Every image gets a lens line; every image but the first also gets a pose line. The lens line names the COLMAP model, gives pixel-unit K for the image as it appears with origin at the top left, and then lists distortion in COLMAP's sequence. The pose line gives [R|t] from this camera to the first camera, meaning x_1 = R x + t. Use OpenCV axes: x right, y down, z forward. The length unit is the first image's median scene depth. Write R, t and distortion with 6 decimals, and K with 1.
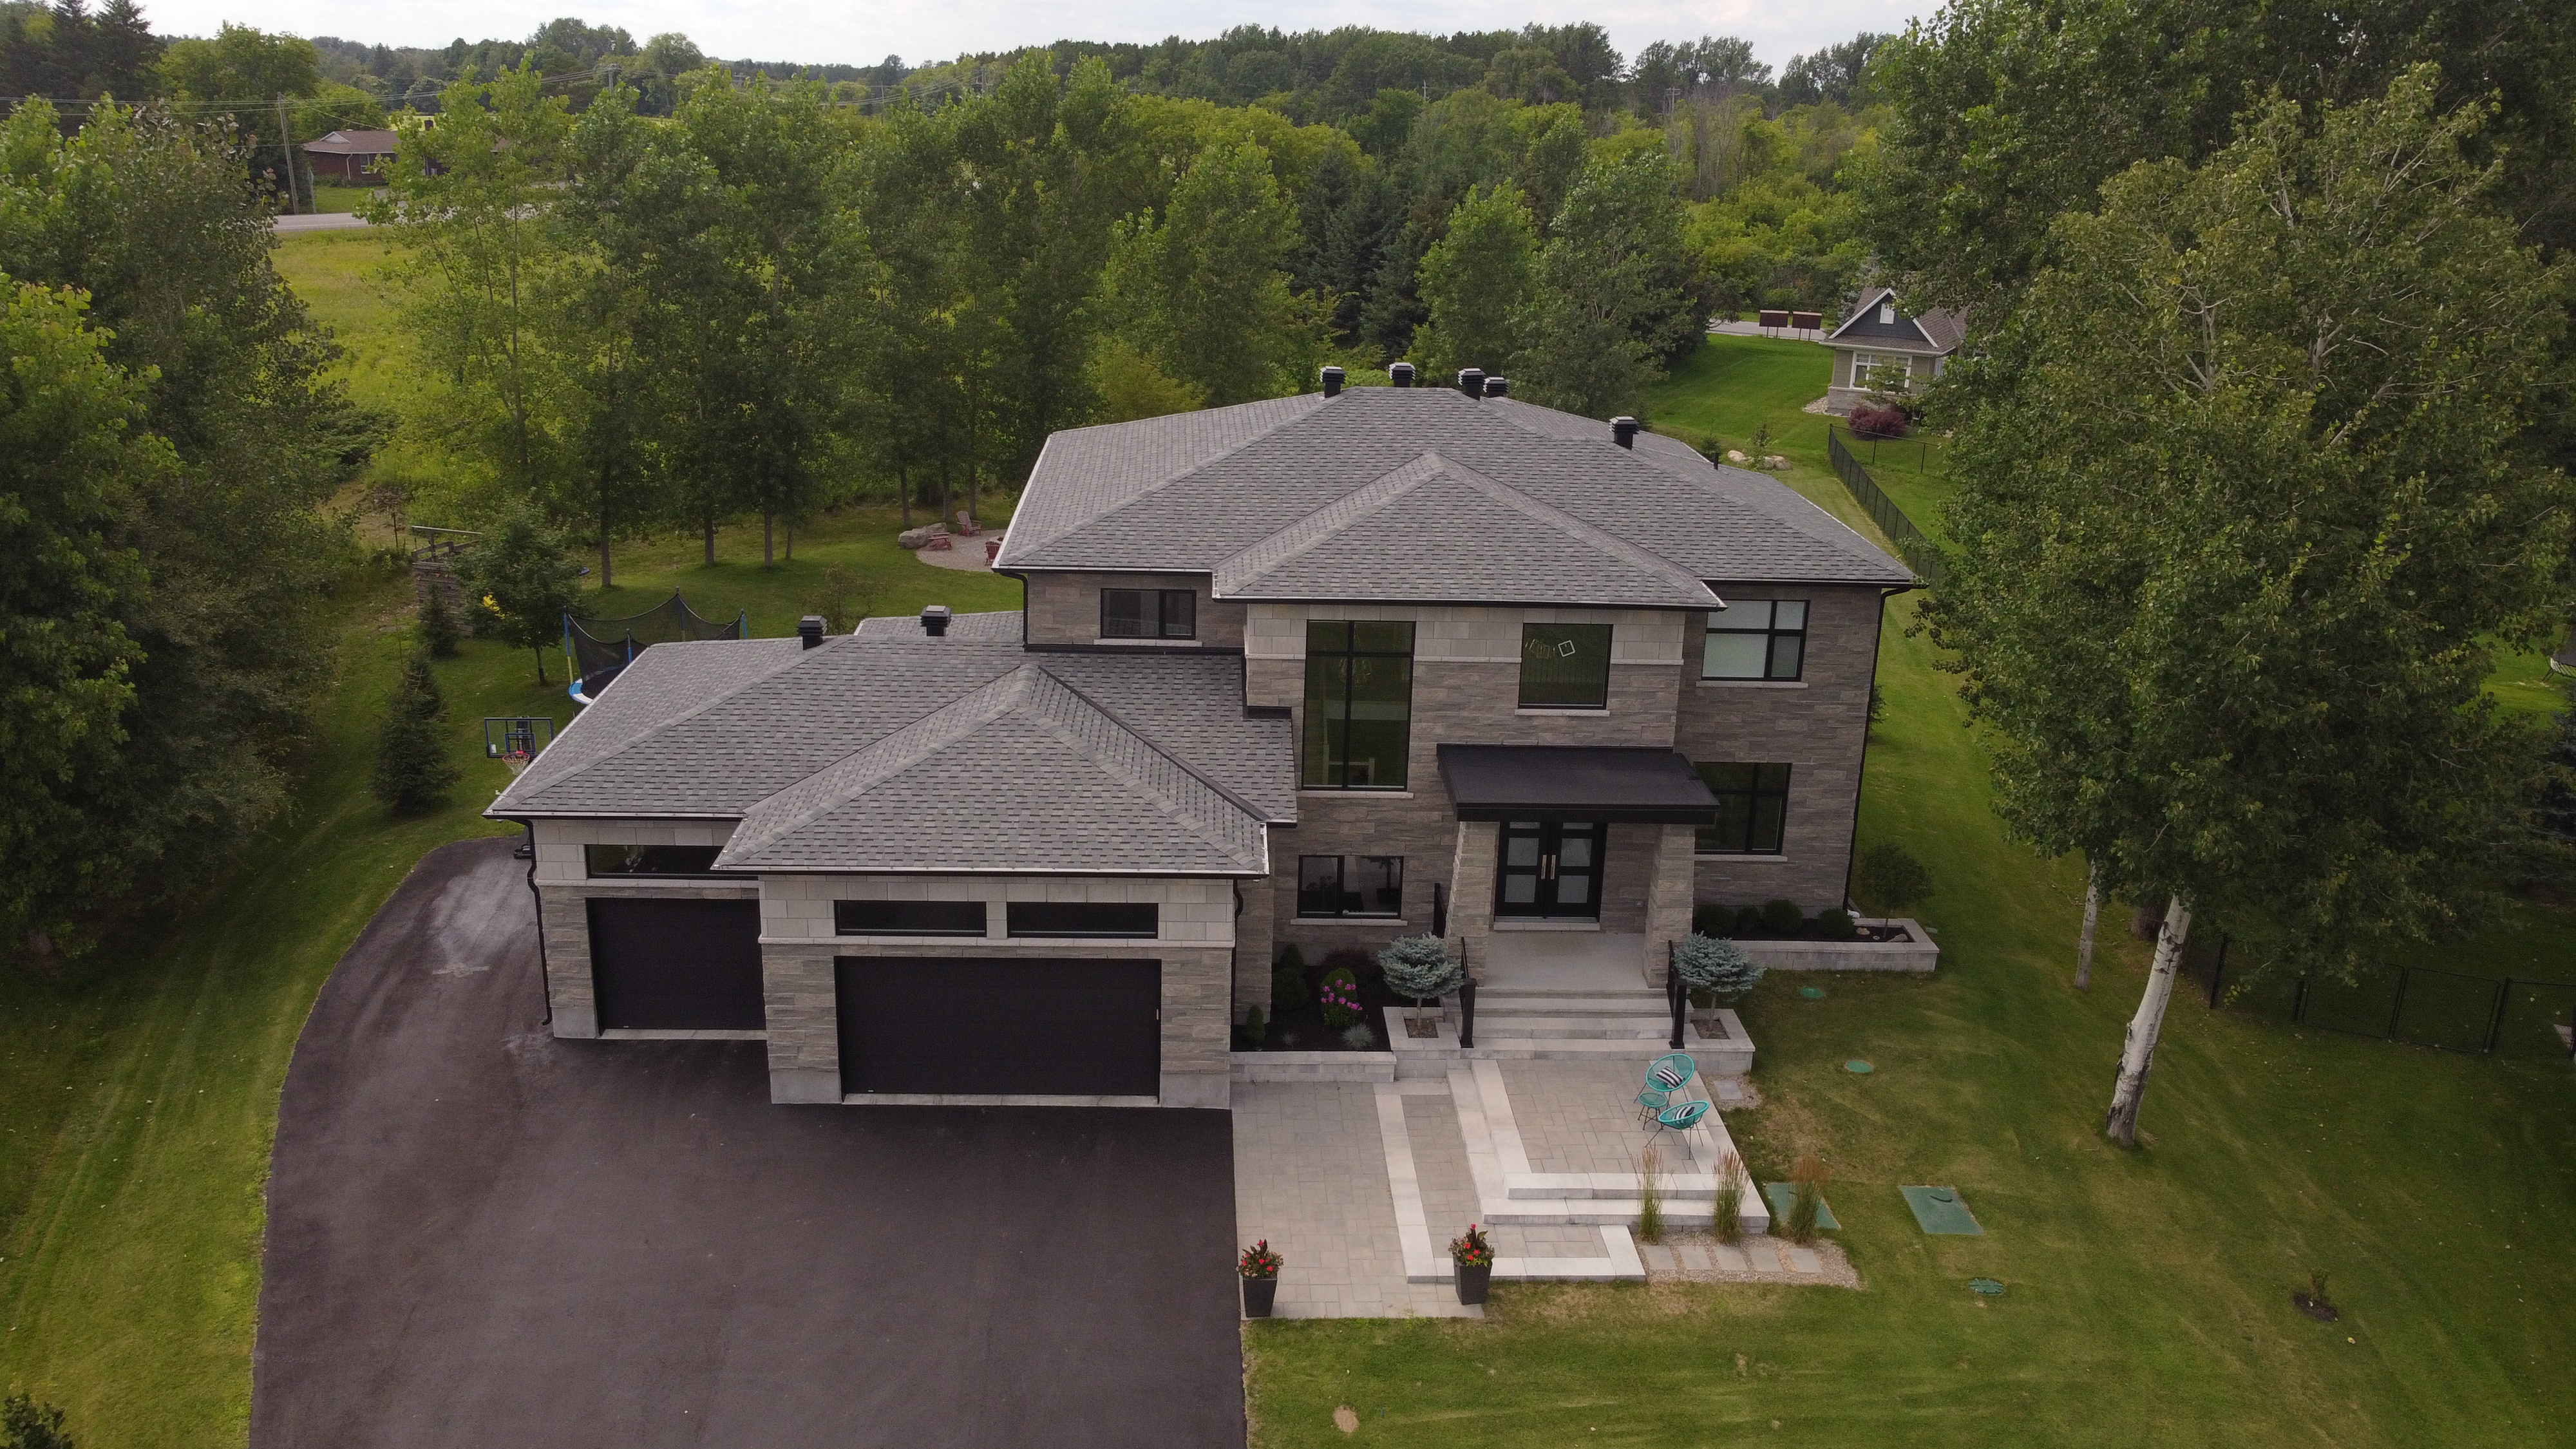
lens RADIAL K [[1946.0, 0, 1274.0], [0, 1946.0, 714.6], [0, 0, 1]] dist [-0.003466, -0.011375]
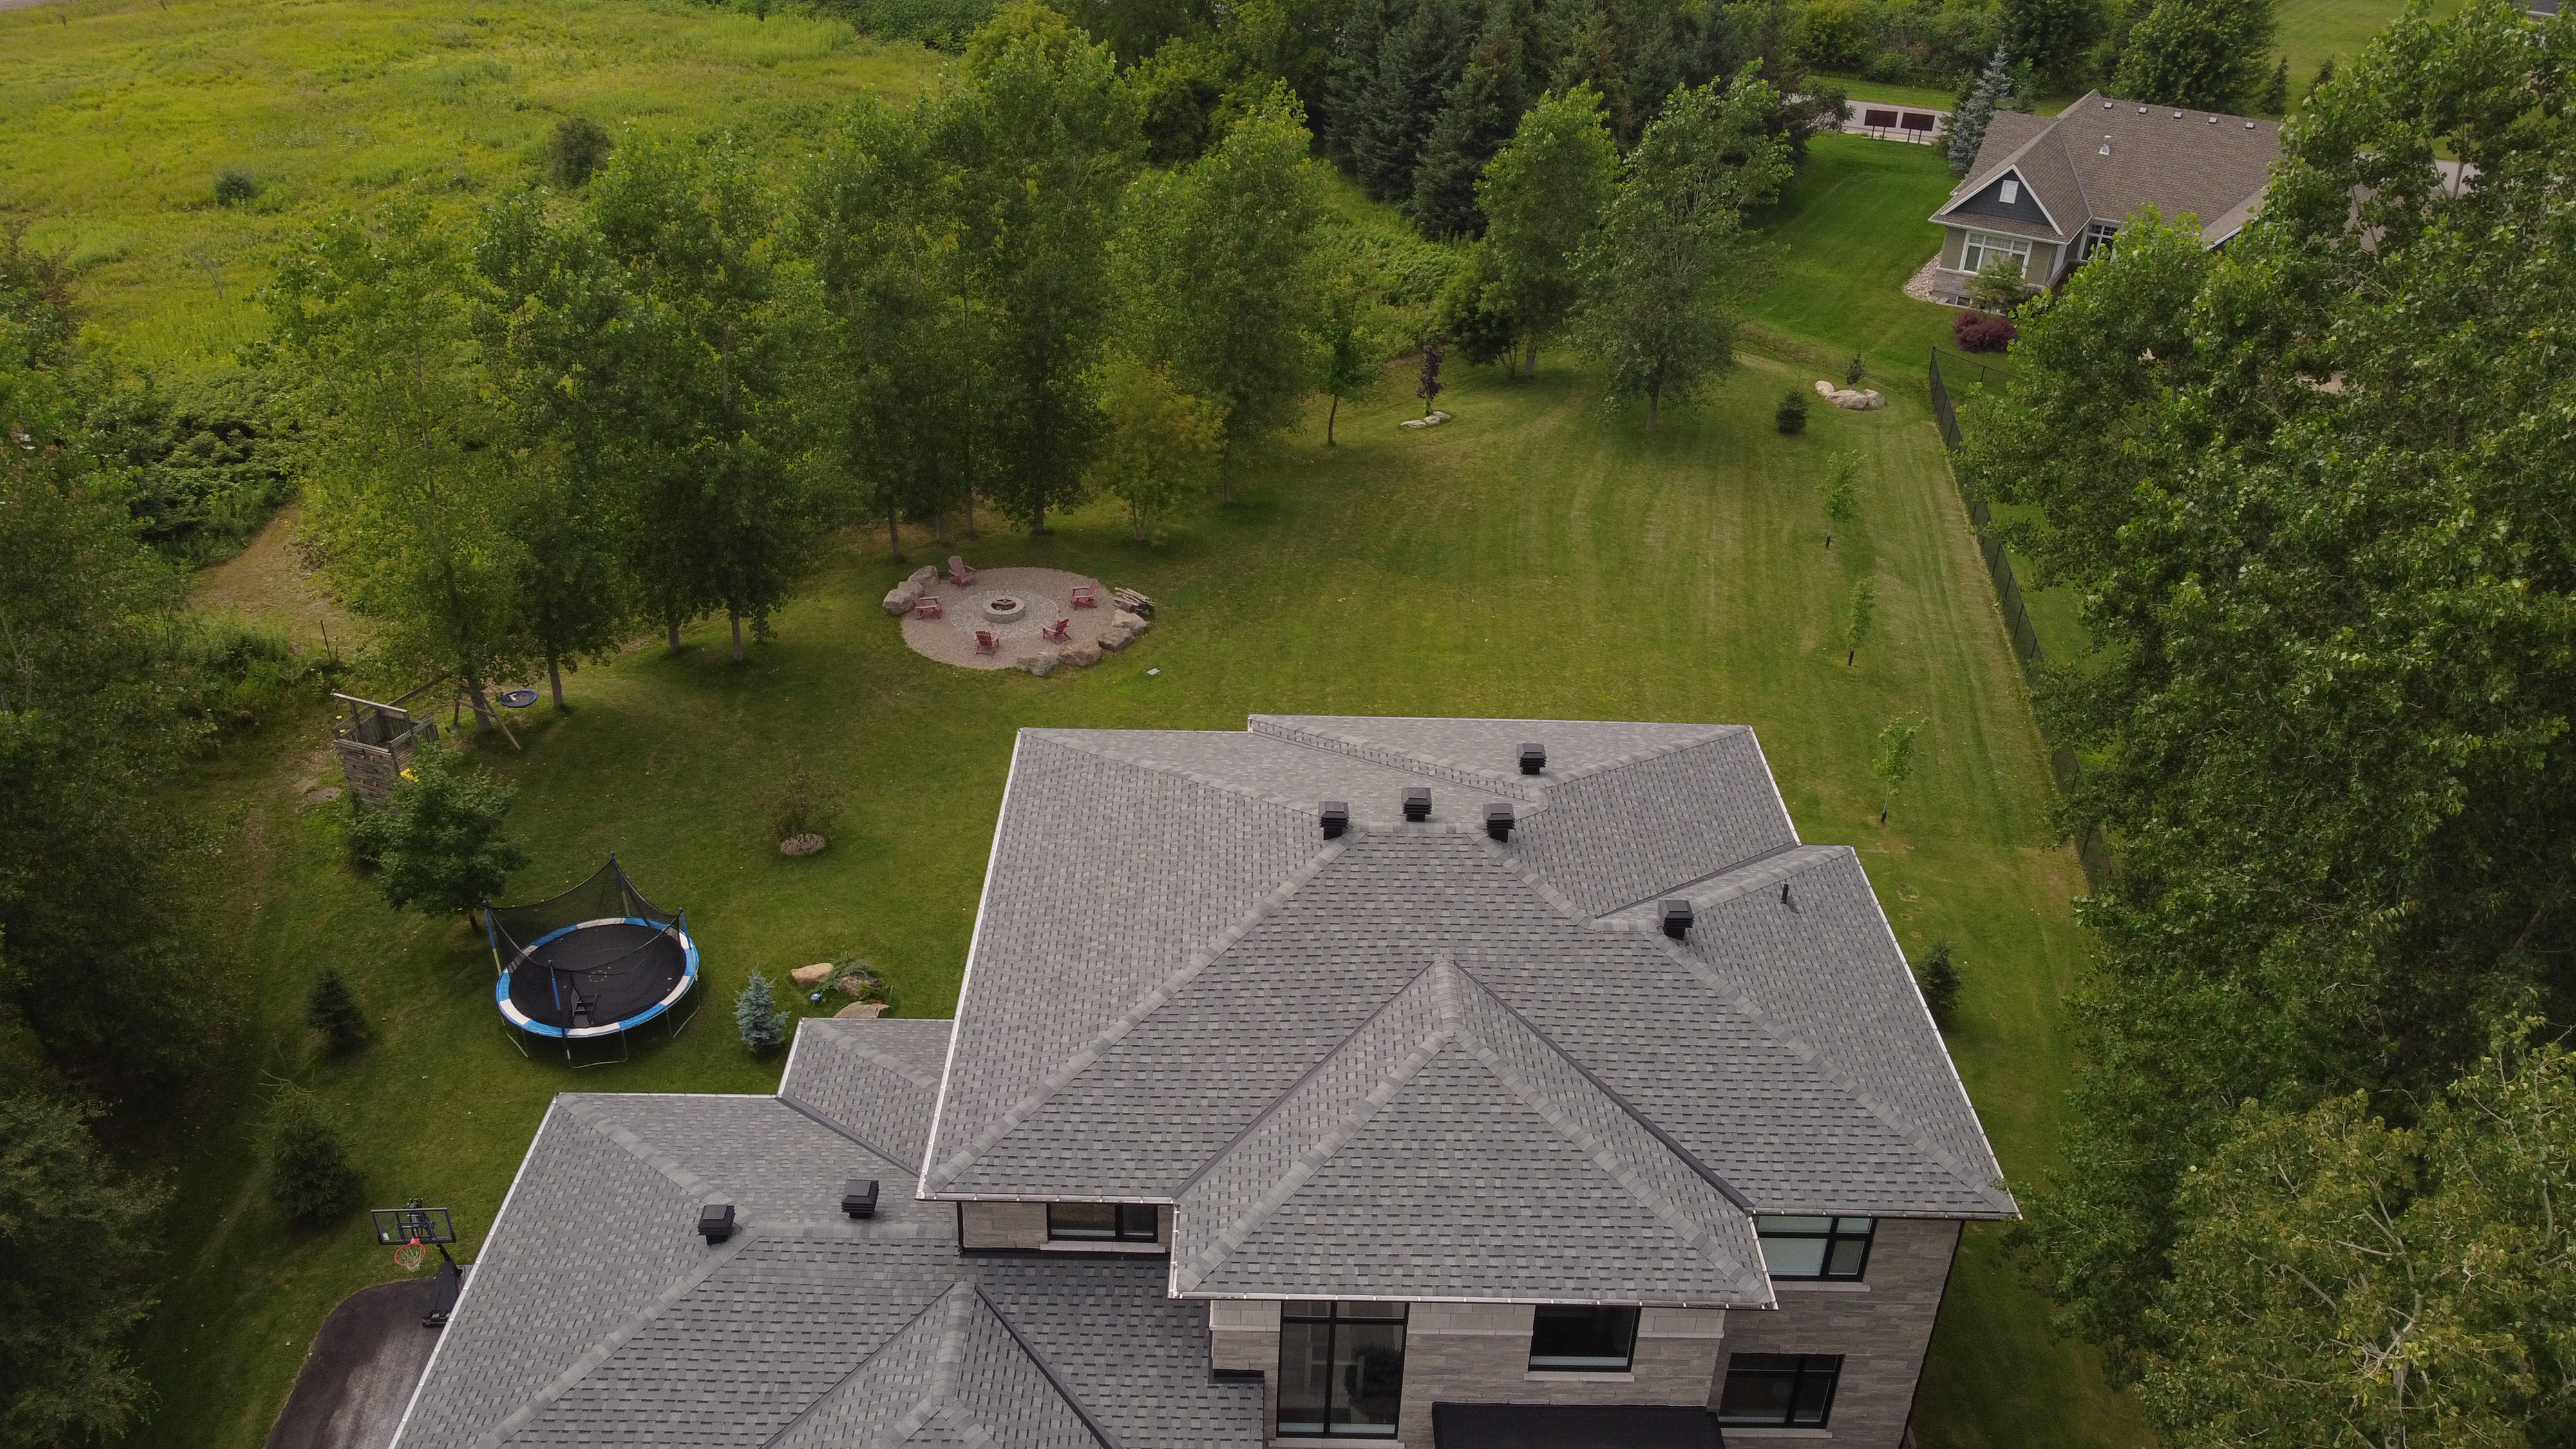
lens RADIAL K [[1946.0, 0, 1272.9], [0, 1946.0, 720.0], [0, 0, 1]] dist [-0.003466, -0.011375]
pose [[0.999389, 0.019001, -0.029320, 0.030751], [-0.012209, 0.976207, 0.216496, -0.443772], [0.032737, -0.216005, 0.975843, 0.206538]]
